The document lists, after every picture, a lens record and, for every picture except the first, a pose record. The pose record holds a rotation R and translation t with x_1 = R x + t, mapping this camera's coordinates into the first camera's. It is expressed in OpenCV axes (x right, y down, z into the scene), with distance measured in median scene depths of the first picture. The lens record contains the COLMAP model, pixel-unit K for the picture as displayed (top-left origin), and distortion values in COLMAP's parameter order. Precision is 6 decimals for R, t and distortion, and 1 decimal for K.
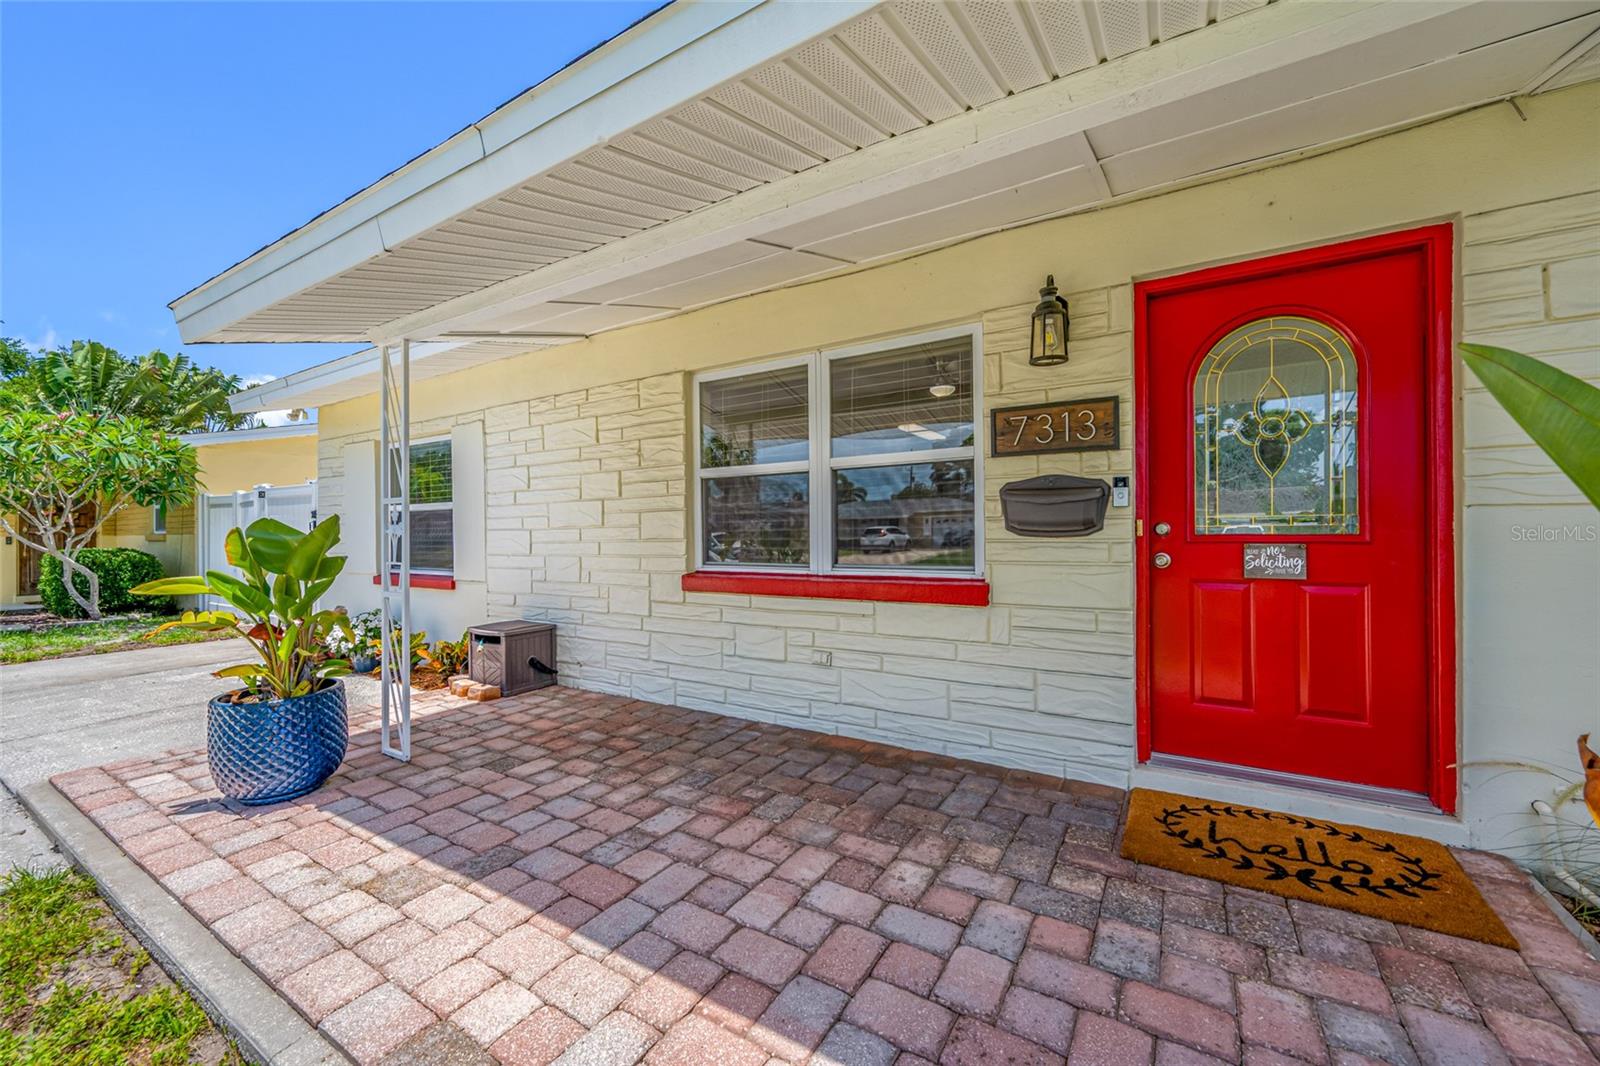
lens RADIAL K [[628.4, 0, 804.7], [0, 628.4, 531.8], [0, 0, 1]] dist [-0.001315, -0.000116]
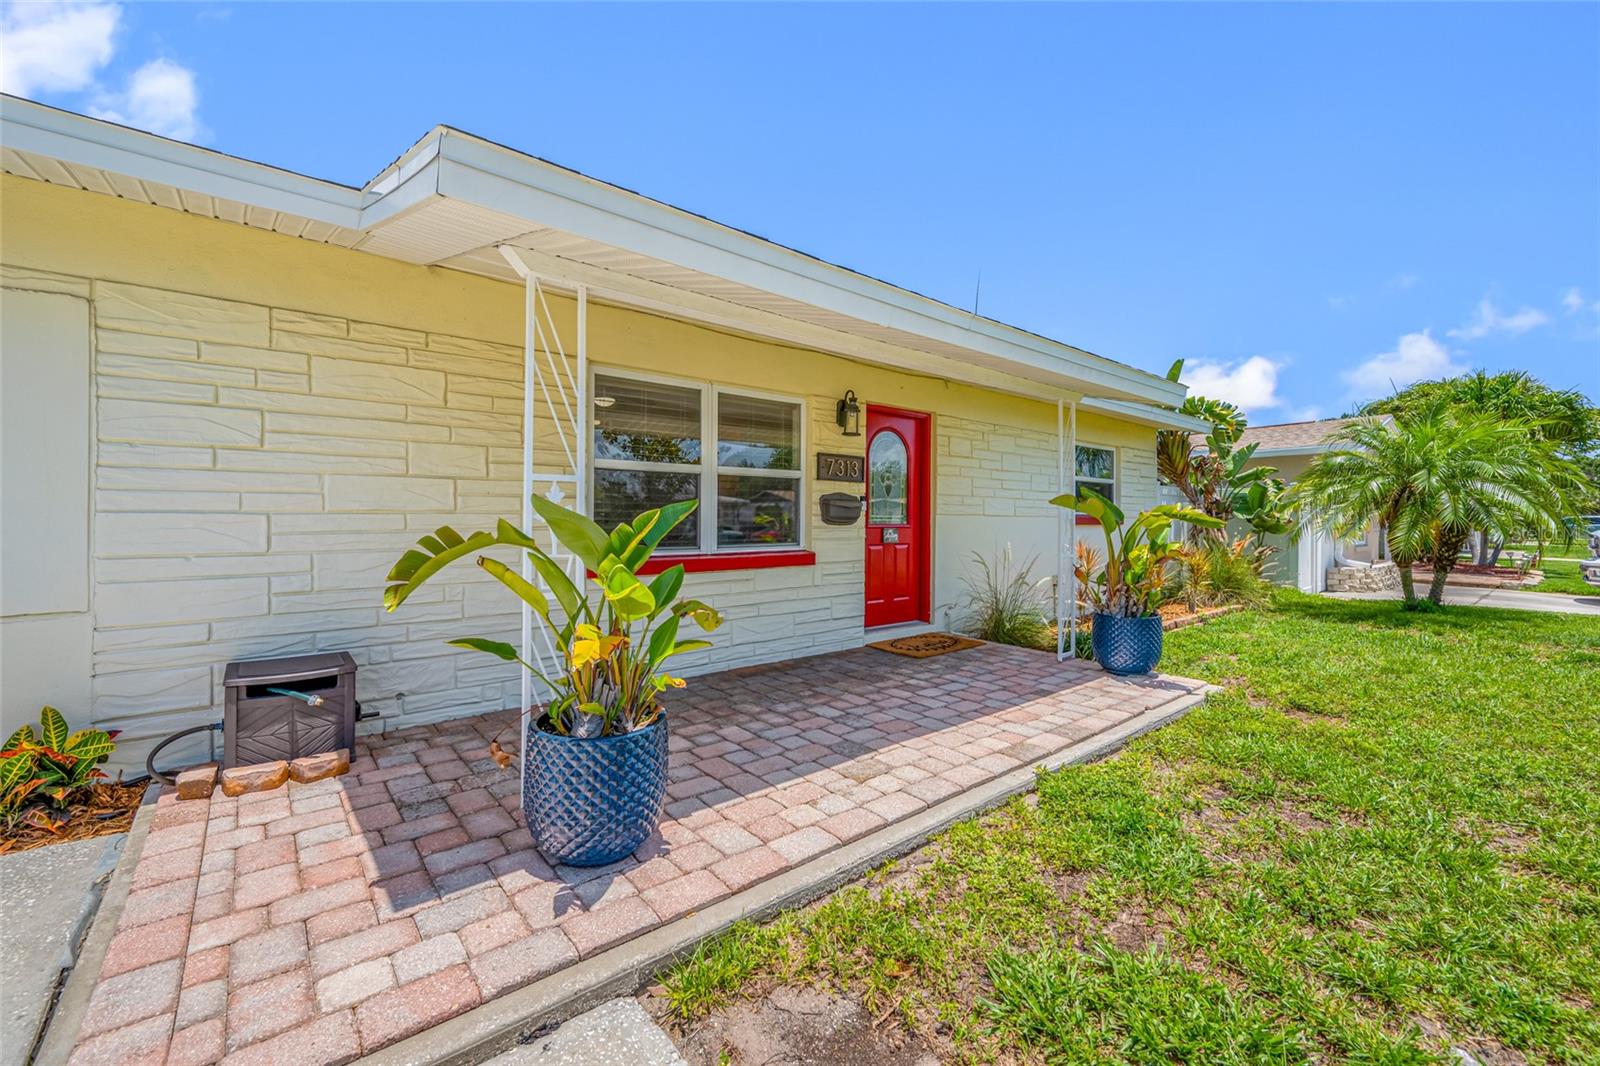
lens RADIAL K [[653.4, 0, 797.5], [0, 653.4, 522.9], [0, 0, 1]] dist [-0.000212, -0.000002]
pose [[0.313599, 0.006703, 0.949532, -1.467739], [-0.004690, 0.999974, -0.005510, 0.012584], [-0.949544, -0.002726, 0.313622, 0.484739]]
